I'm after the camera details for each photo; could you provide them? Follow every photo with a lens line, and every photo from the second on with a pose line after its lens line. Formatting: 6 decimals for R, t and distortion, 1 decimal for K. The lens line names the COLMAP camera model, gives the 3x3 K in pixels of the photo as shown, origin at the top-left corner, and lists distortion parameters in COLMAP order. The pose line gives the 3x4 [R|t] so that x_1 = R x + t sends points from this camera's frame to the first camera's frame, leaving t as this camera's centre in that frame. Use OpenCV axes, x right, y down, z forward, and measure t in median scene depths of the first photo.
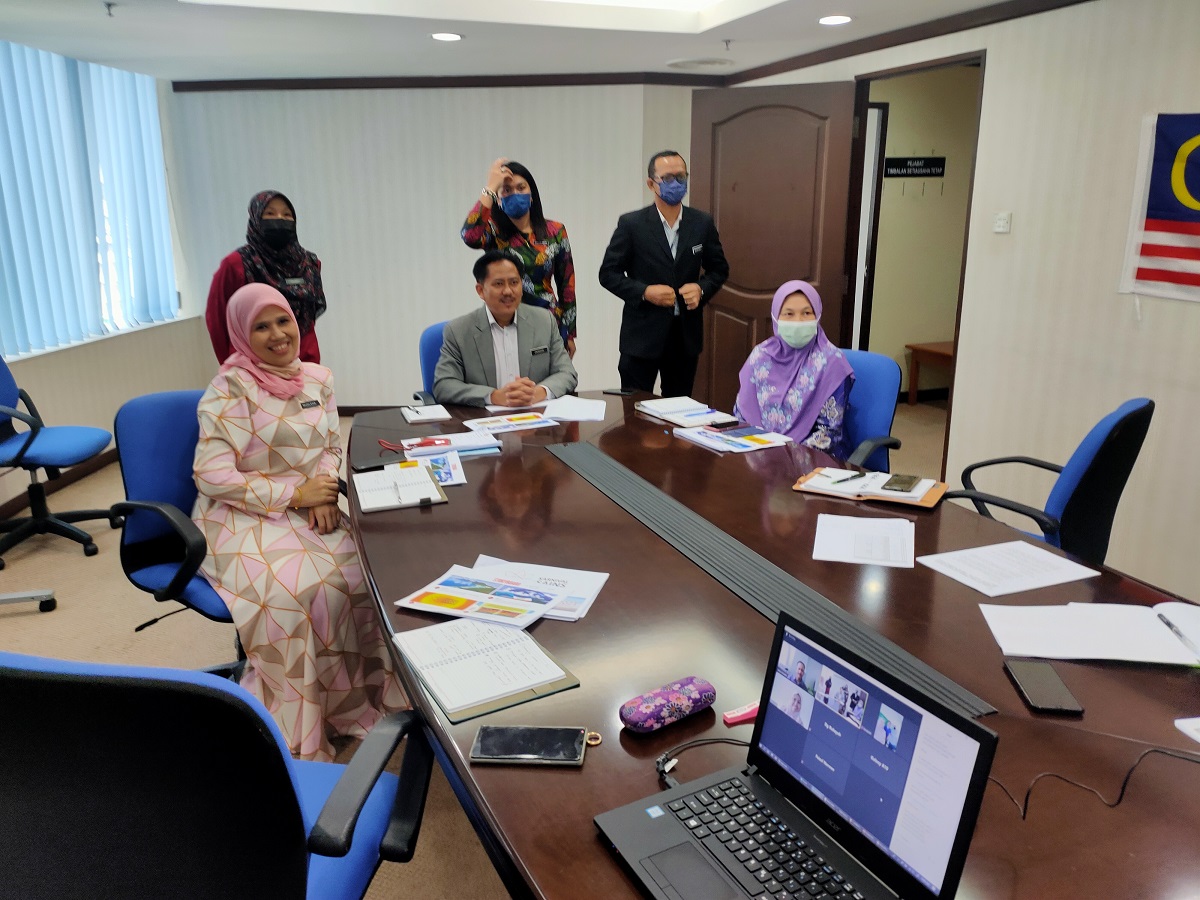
lens RADIAL K [[915.4, 0, 600.0], [0, 915.4, 450.0], [0, 0, 1]] dist [0.000685, 0.008092]
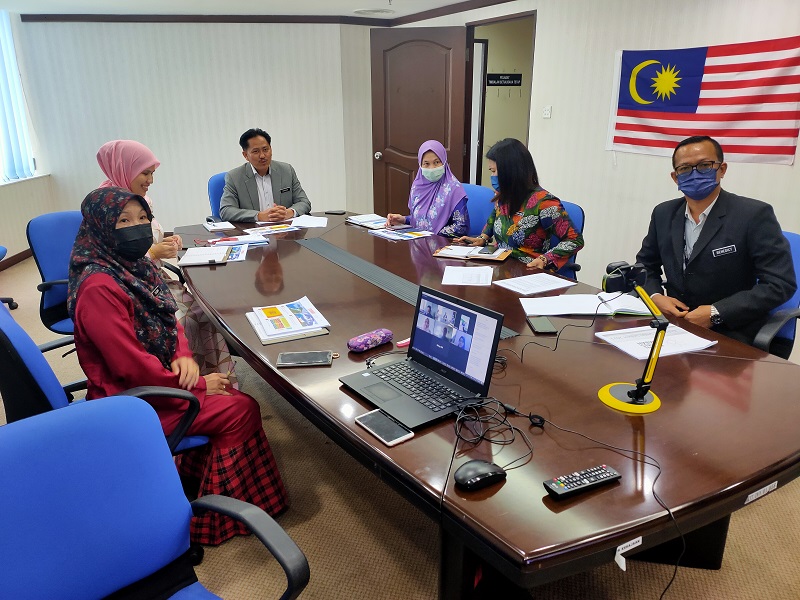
lens RADIAL K [[598.0, 0, 416.7], [0, 598.0, 321.5], [0, 0, 1]] dist [0.057638, -0.071115]
pose [[0.986818, -0.048792, 0.154303, -0.014043], [0.035920, 0.995722, 0.085134, 0.055904], [-0.157797, -0.078469, 0.984349, -0.167390]]
